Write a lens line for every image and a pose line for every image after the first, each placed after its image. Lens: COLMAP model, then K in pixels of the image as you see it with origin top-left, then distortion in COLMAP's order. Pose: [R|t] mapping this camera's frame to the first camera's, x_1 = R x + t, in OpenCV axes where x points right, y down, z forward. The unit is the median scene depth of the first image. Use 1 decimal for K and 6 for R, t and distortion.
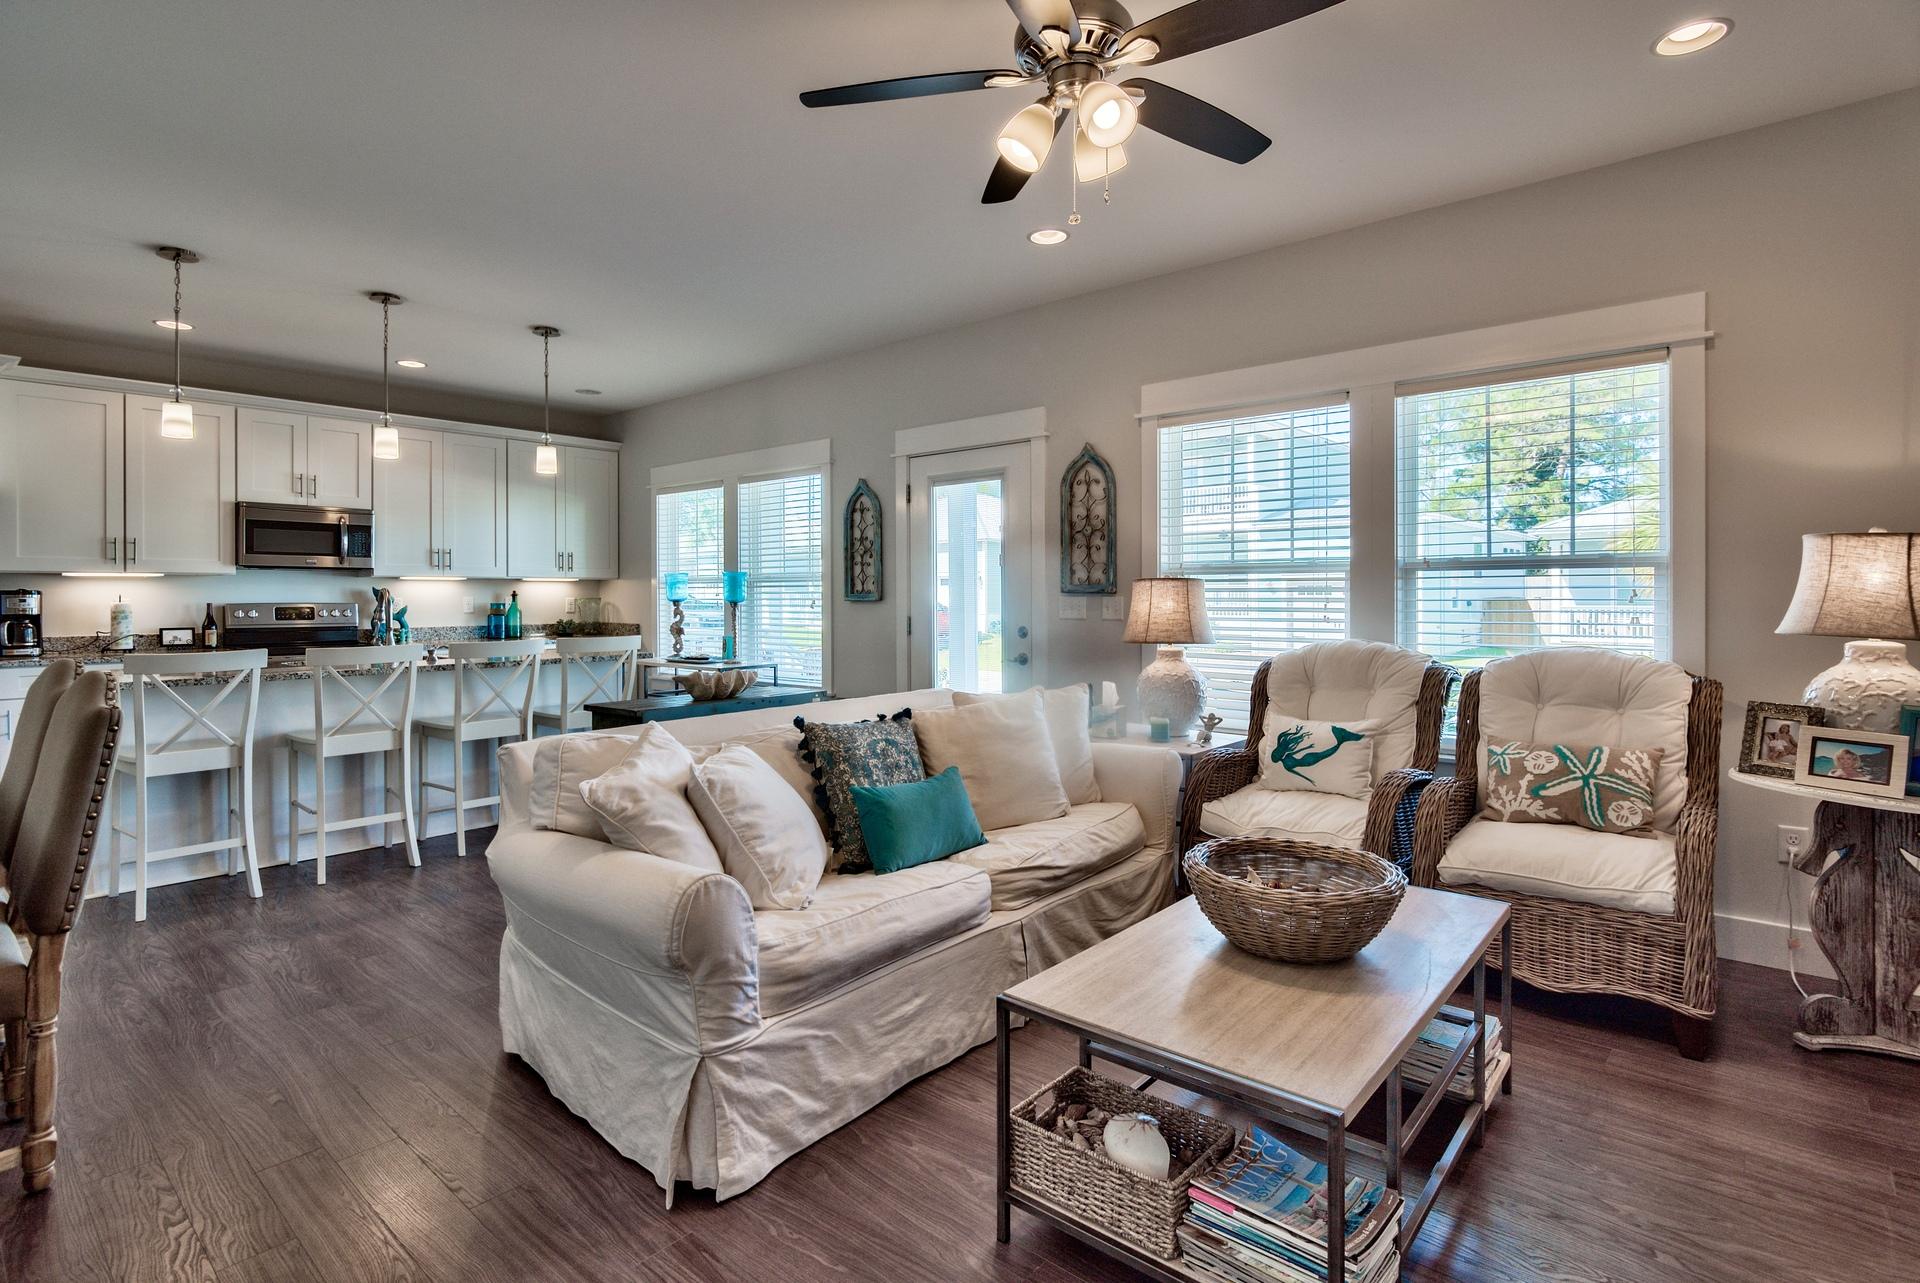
lens RADIAL K [[945.2, 0, 964.7], [0, 945.2, 591.7], [0, 0, 1]] dist [-0.005385, -0.000764]
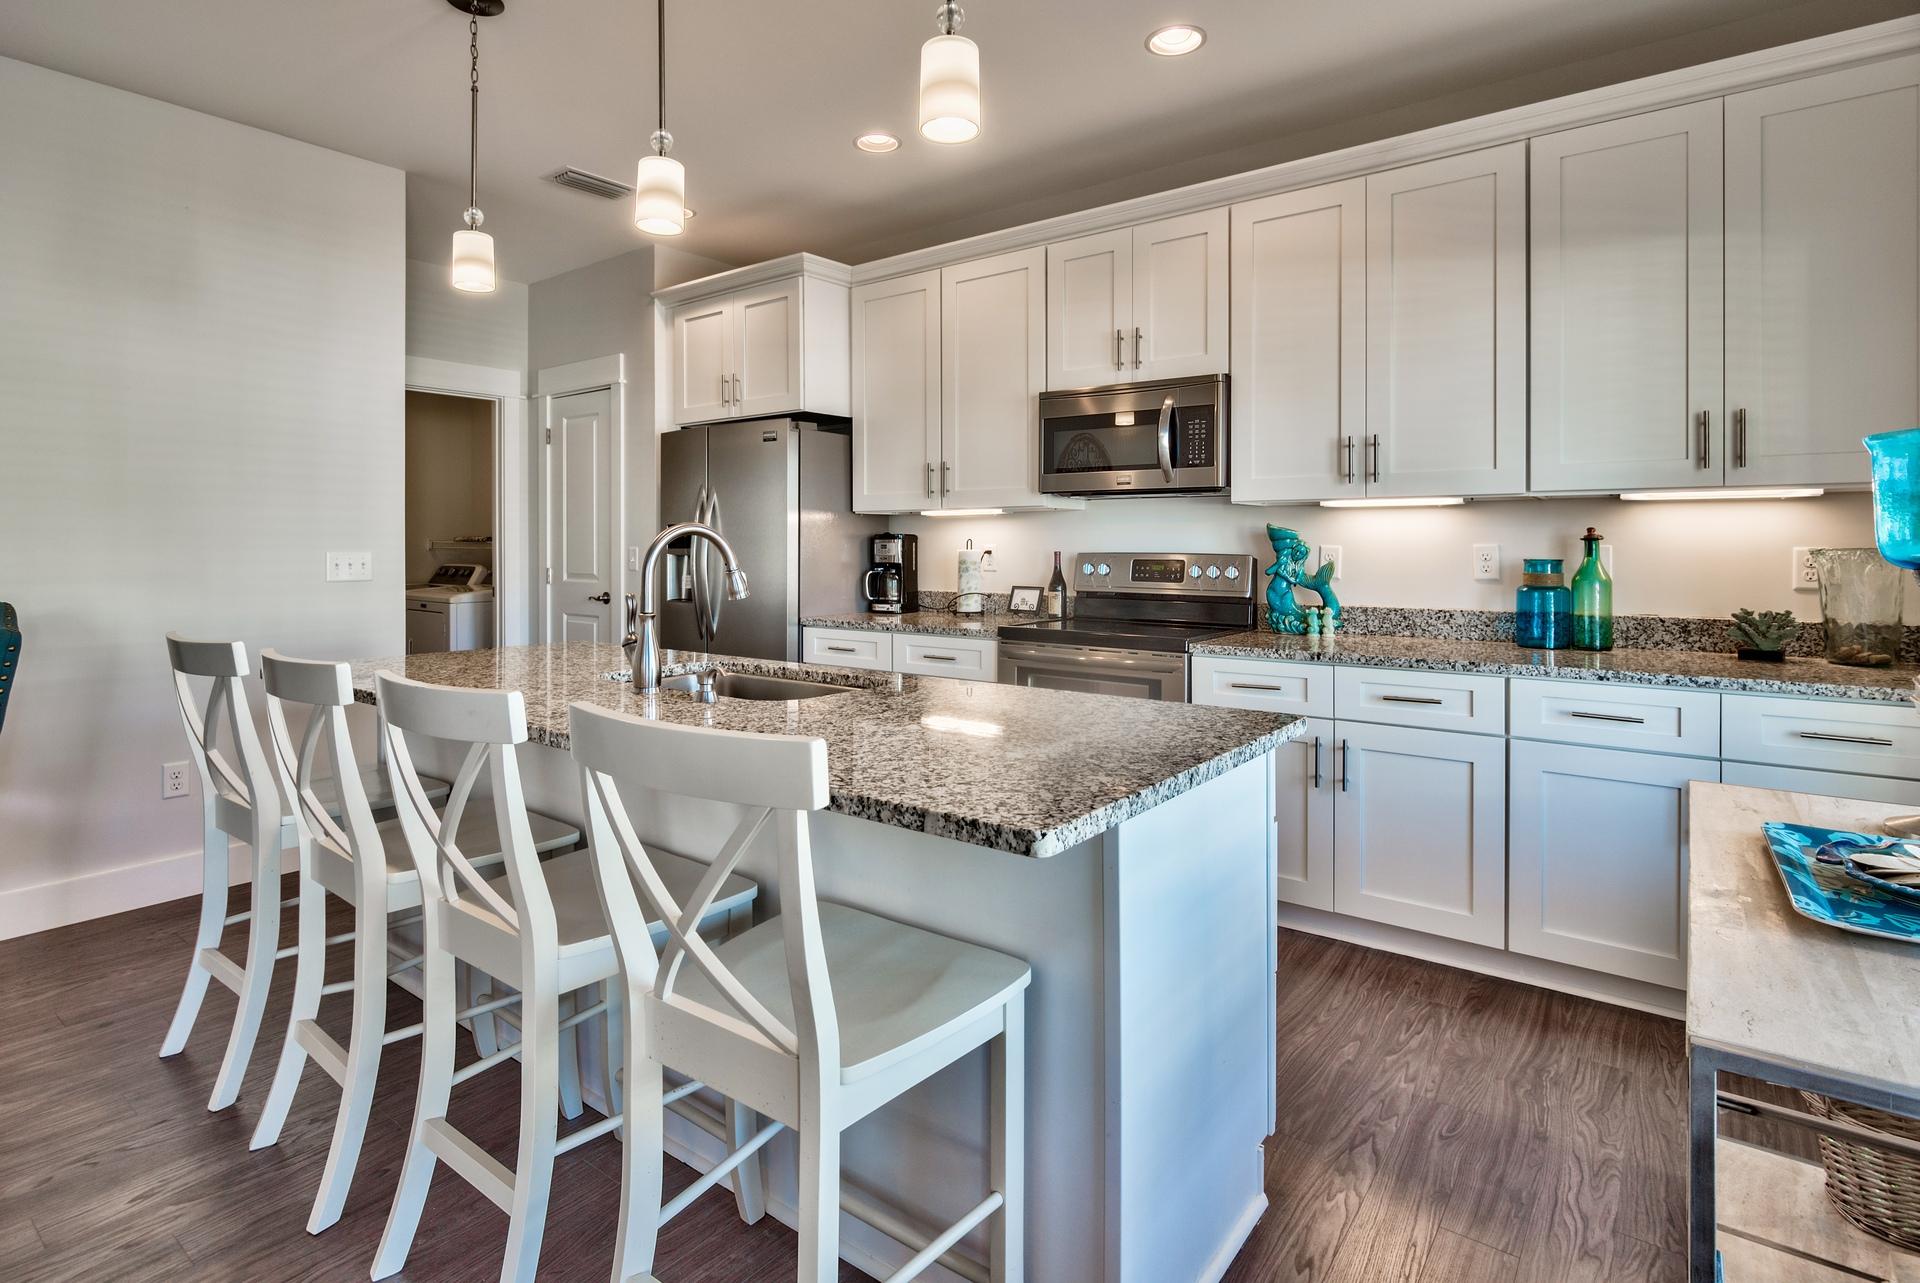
lens RADIAL K [[945.2, 0, 1001.4], [0, 945.2, 546.8], [0, 0, 1]] dist [-0.005385, -0.000764]
pose [[0.067223, 0.005849, -0.997721, -0.124521], [0.004511, 0.999971, 0.006166, 0.004139], [0.997728, -0.004915, 0.067195, 0.856407]]
